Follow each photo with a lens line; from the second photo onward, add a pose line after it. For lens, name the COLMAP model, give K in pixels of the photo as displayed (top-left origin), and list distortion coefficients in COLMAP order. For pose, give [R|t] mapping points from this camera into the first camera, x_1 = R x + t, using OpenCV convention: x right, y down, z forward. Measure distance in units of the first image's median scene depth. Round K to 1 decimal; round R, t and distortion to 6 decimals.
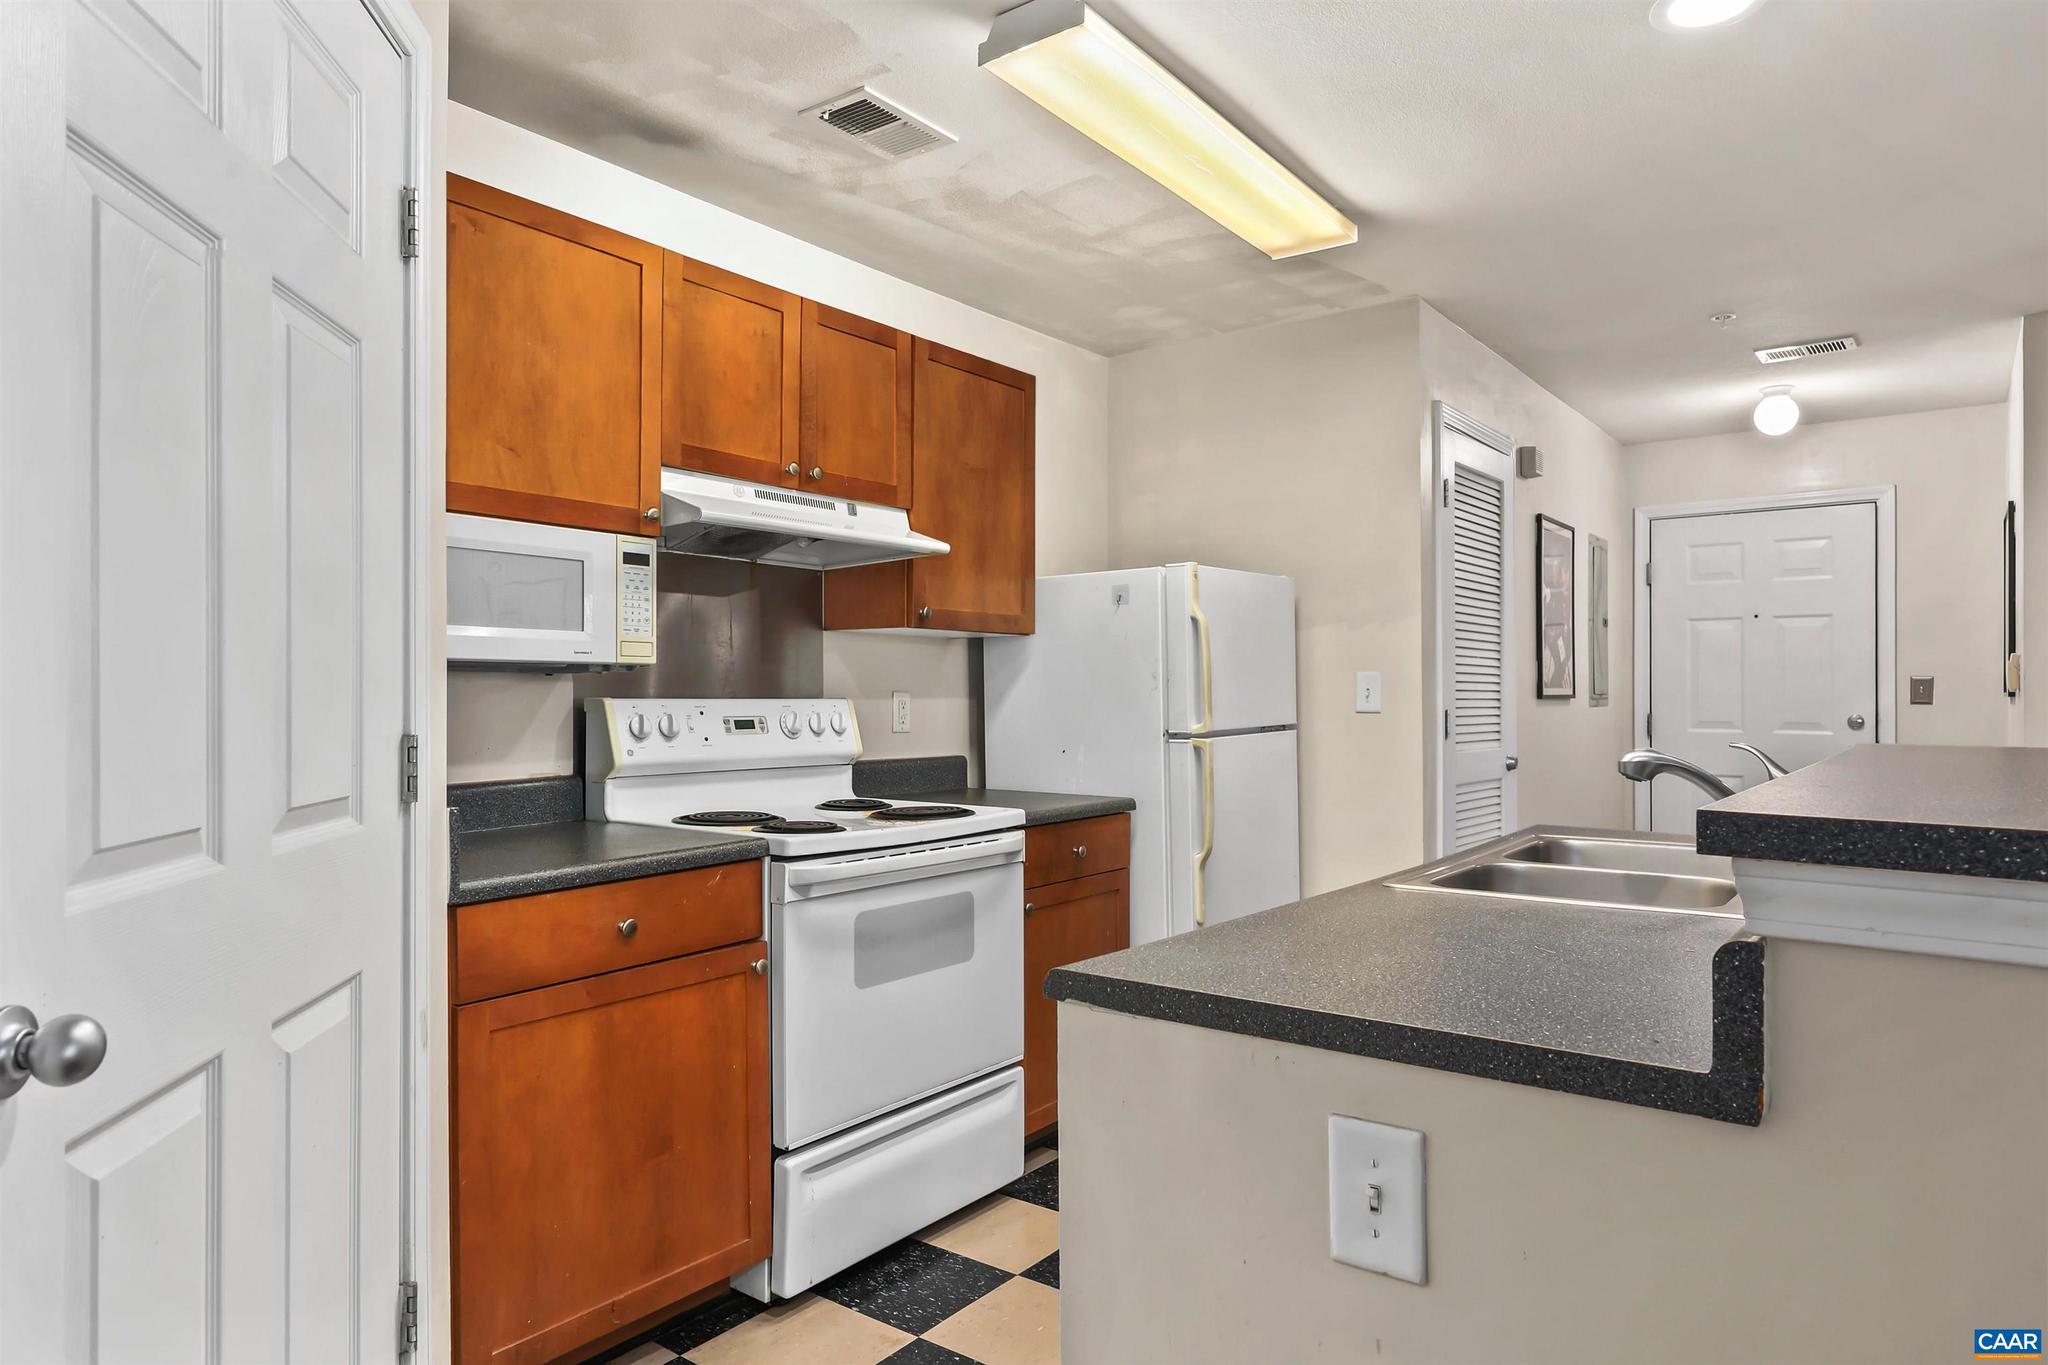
lens RADIAL K [[1254.8, 0, 1035.7], [0, 1254.8, 688.4], [0, 0, 1]] dist [0.001956, 0.000790]
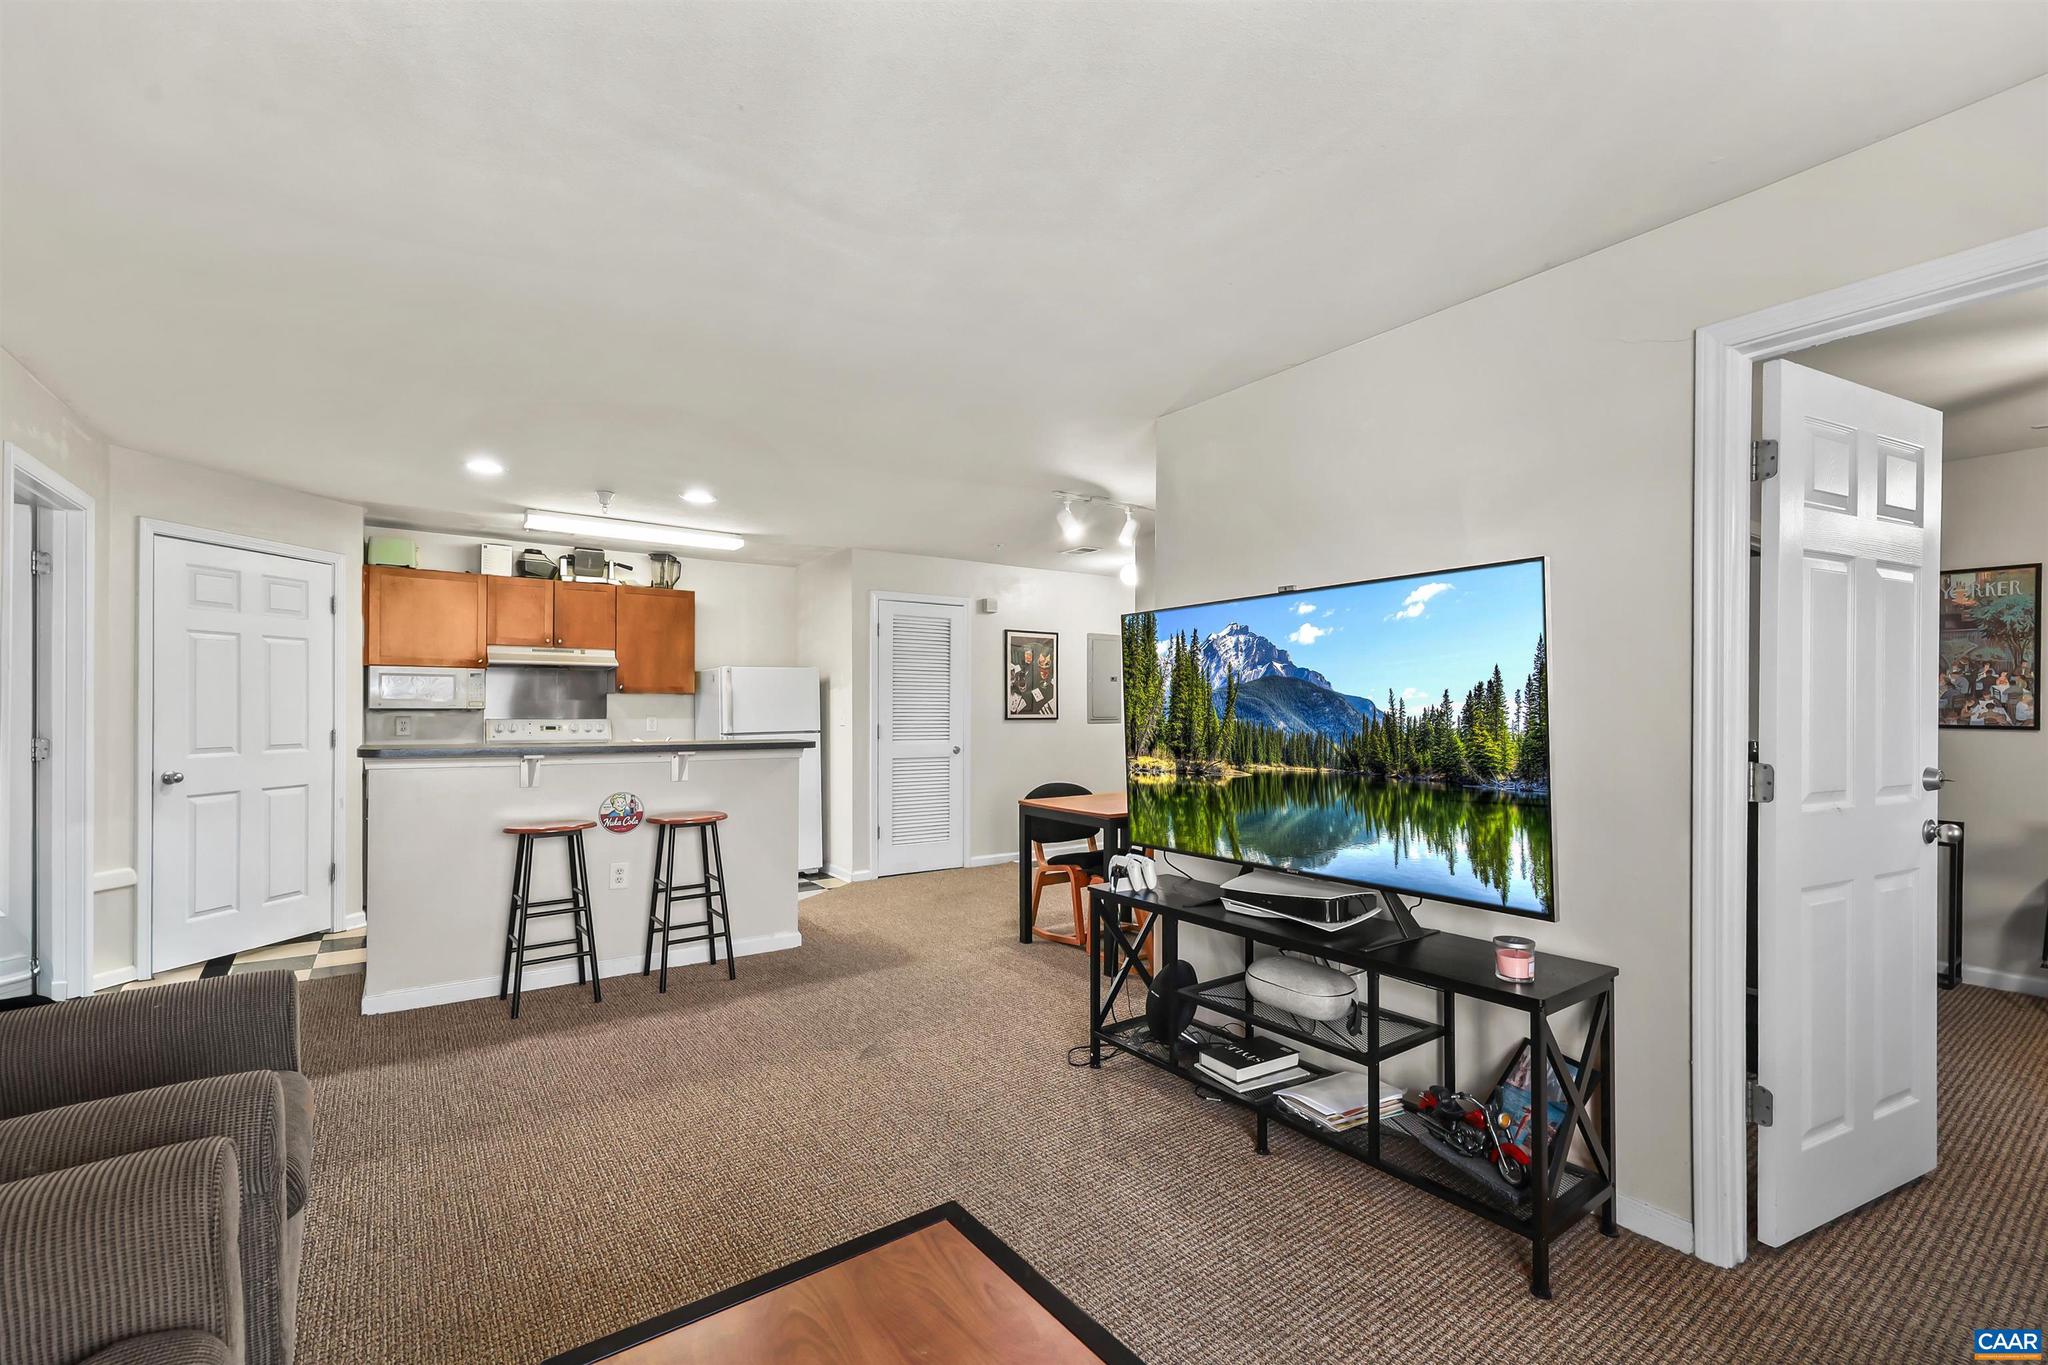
lens RADIAL K [[899.7, 0, 1056.8], [0, 899.7, 692.4], [0, 0, 1]] dist [-0.003085, -0.000247]
pose [[0.956809, -0.002165, -0.290709, 1.417711], [-0.001062, 0.999940, -0.010942, -0.031394], [0.290715, 0.010778, 0.956749, -0.595813]]
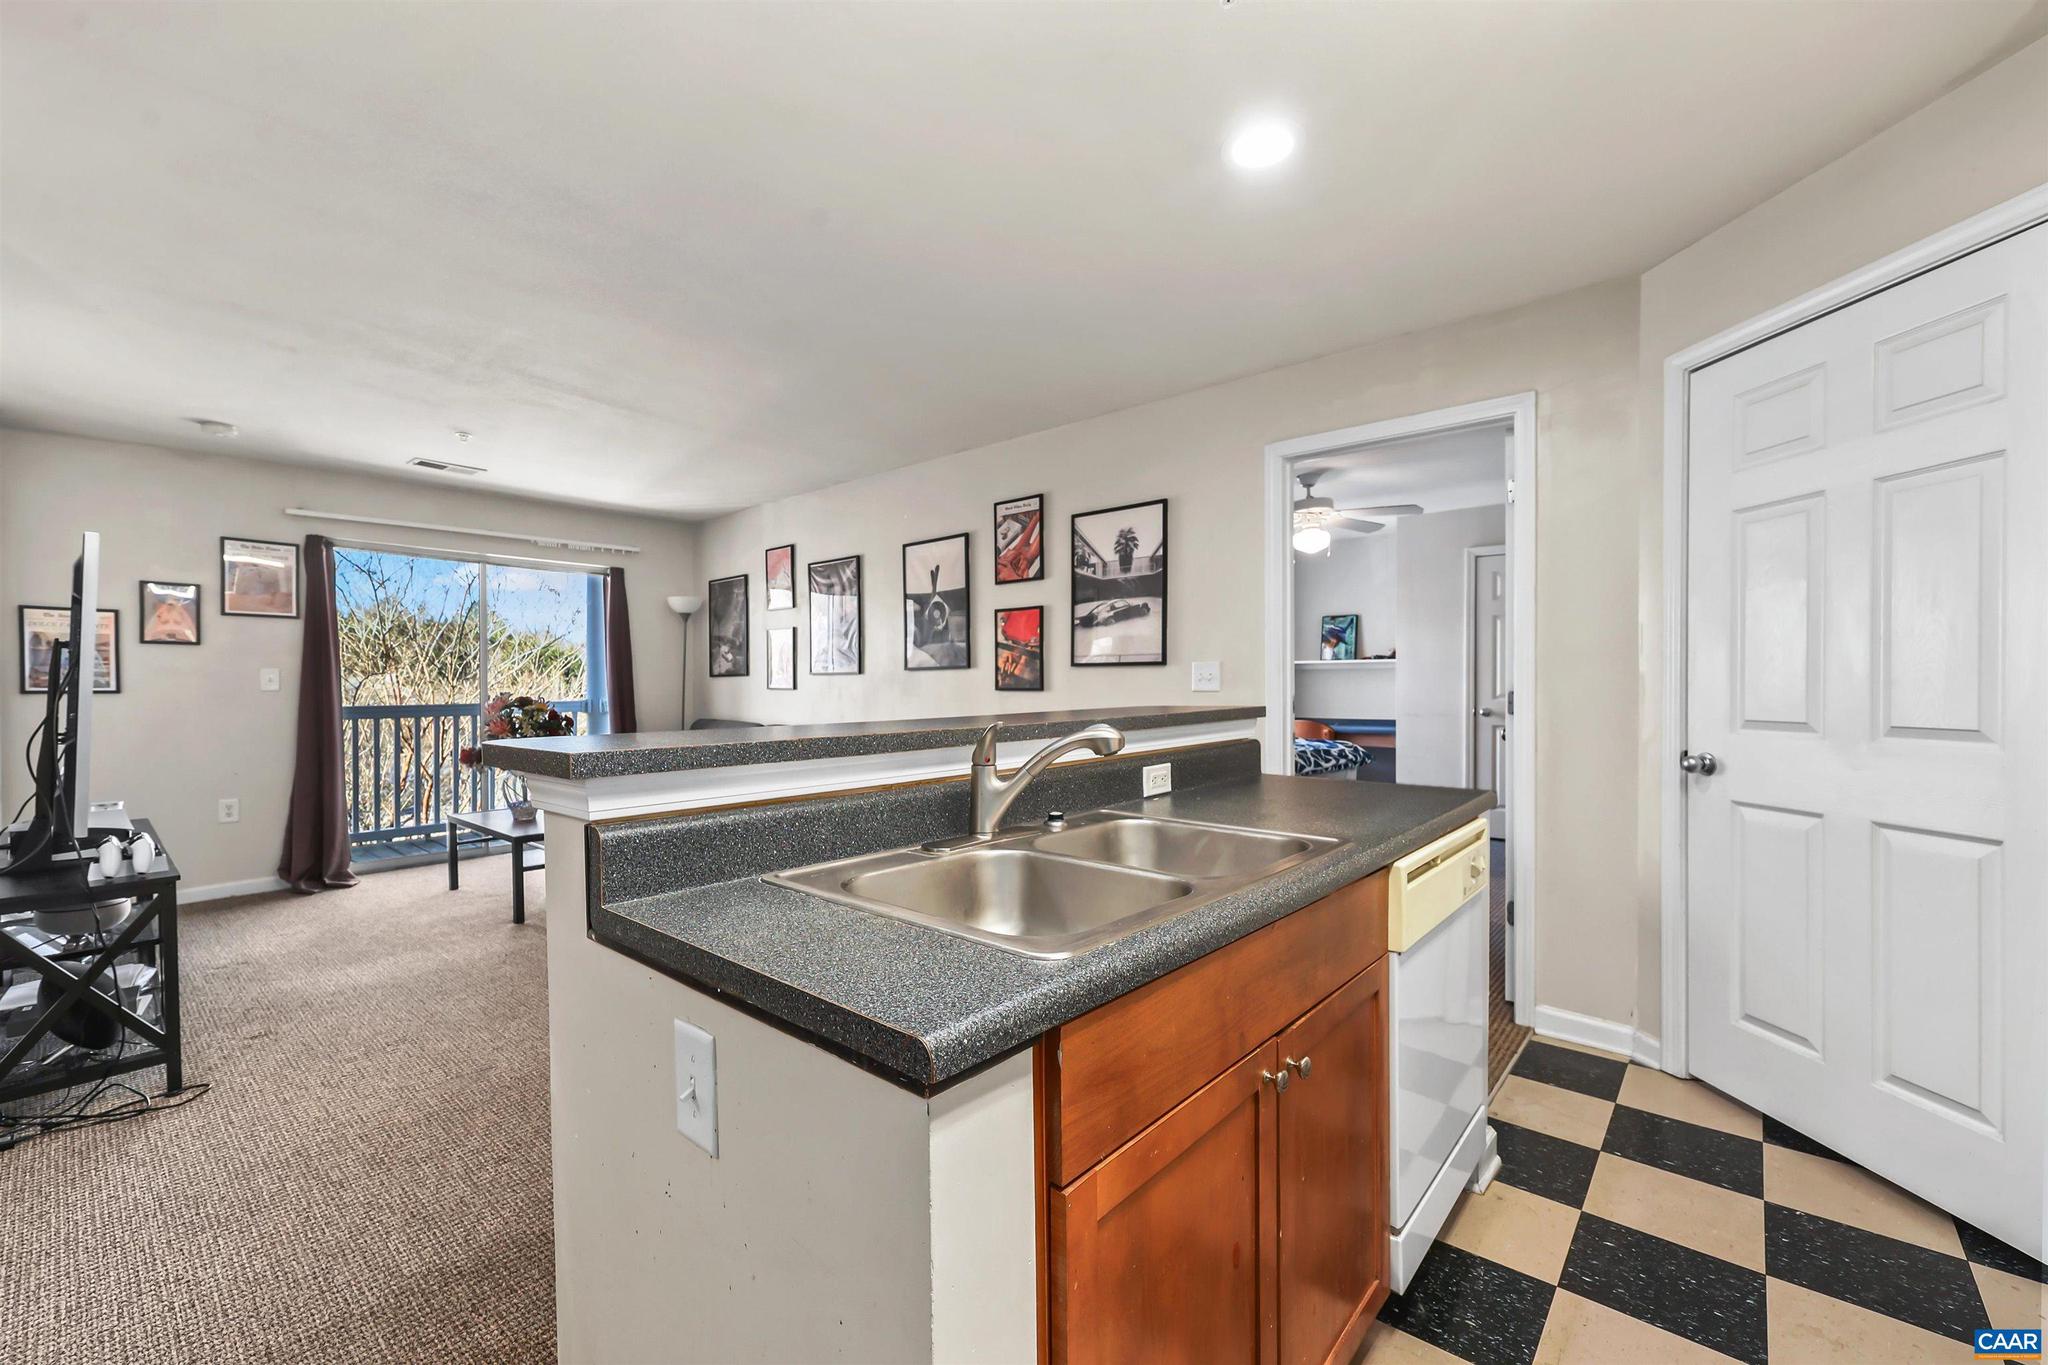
lens RADIAL K [[839.6, 0, 1023.6], [0, 839.6, 691.8], [0, 0, 1]] dist [-0.004403, 0.001554]
pose [[-0.995178, 0.010430, 0.097532, 0.311579], [0.011299, 0.999901, 0.008361, 0.004904], [-0.097435, 0.009423, -0.995197, 1.114775]]
